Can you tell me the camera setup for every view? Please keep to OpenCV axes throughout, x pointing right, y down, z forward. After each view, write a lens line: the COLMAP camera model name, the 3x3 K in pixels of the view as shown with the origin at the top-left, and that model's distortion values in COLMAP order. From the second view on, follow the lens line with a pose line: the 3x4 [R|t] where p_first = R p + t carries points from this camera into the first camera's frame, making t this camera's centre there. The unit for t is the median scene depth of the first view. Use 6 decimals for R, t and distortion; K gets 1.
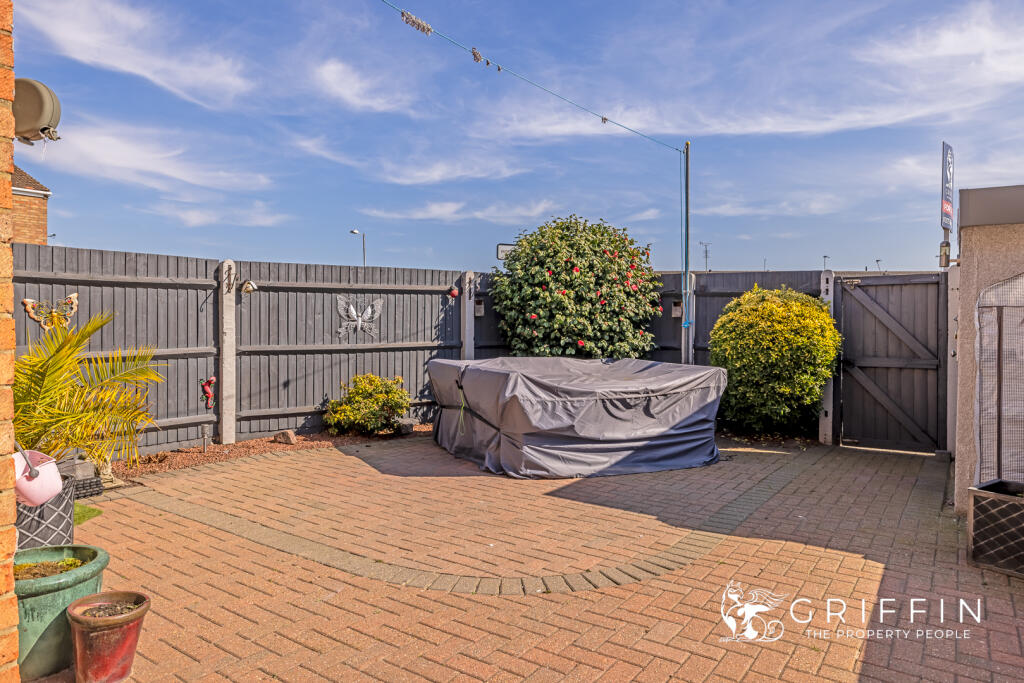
lens RADIAL K [[650.7, 0, 512.4], [0, 650.7, 336.2], [0, 0, 1]] dist [0.003930, -0.000658]
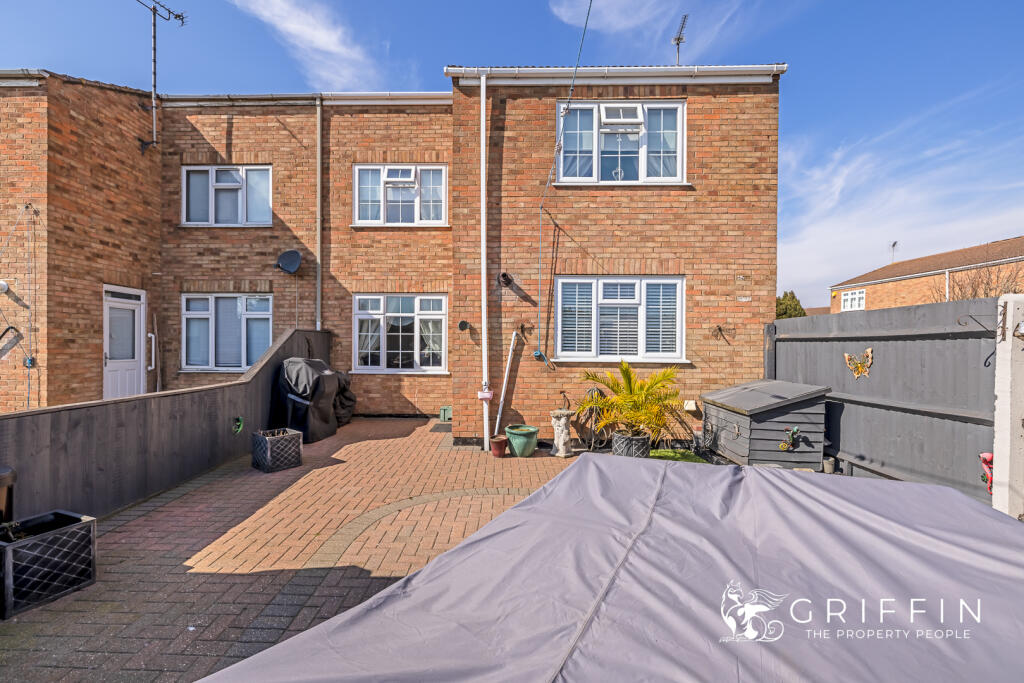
lens RADIAL K [[439.8, 0, 511.5], [0, 439.8, 342.5], [0, 0, 1]] dist [0.000354, 0.000055]
pose [[-0.813109, -0.016106, -0.581889, 0.459745], [-0.022444, 0.999741, 0.003691, -0.086967], [0.581679, 0.016061, -0.813260, 1.722541]]
